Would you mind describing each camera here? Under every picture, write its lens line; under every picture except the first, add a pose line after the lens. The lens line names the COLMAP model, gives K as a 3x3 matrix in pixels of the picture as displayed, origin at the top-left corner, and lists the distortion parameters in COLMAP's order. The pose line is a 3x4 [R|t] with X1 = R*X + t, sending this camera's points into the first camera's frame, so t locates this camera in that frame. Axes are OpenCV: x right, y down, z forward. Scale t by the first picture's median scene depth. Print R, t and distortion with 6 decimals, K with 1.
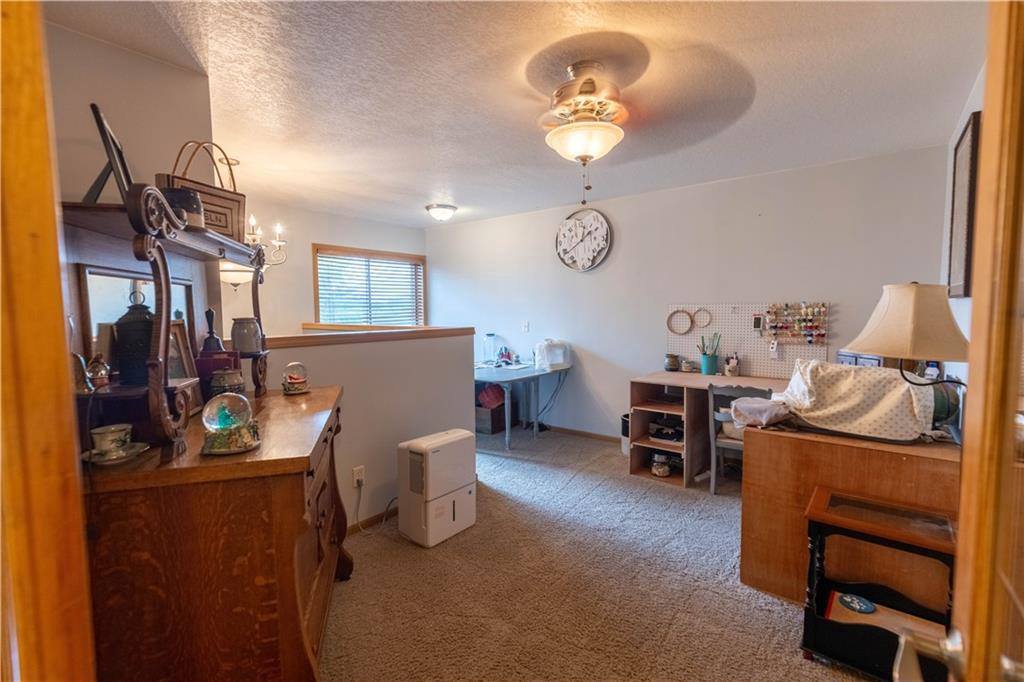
lens RADIAL K [[468.1, 0, 512.6], [0, 468.1, 340.8], [0, 0, 1]] dist [-0.003210, 0.000392]
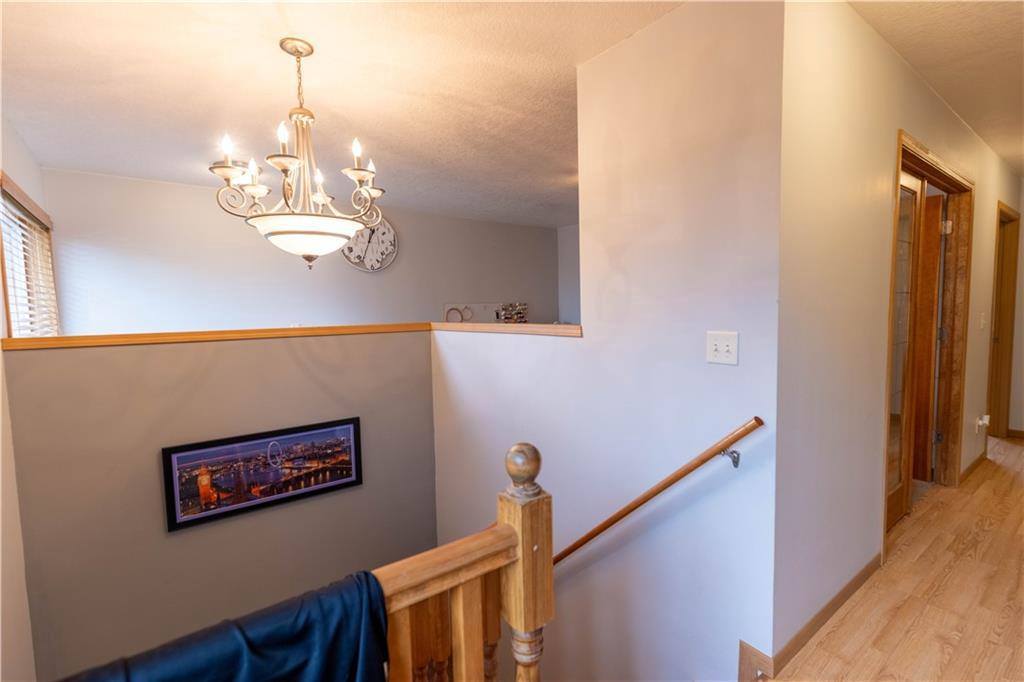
lens RADIAL K [[468.1, 0, 512.1], [0, 468.1, 345.0], [0, 0, 1]] dist [-0.003210, 0.000392]
pose [[0.261239, -0.072273, 0.962565, -0.810783], [0.080329, 0.995362, 0.052935, -0.015525], [-0.961926, 0.063493, 0.265833, 0.446035]]
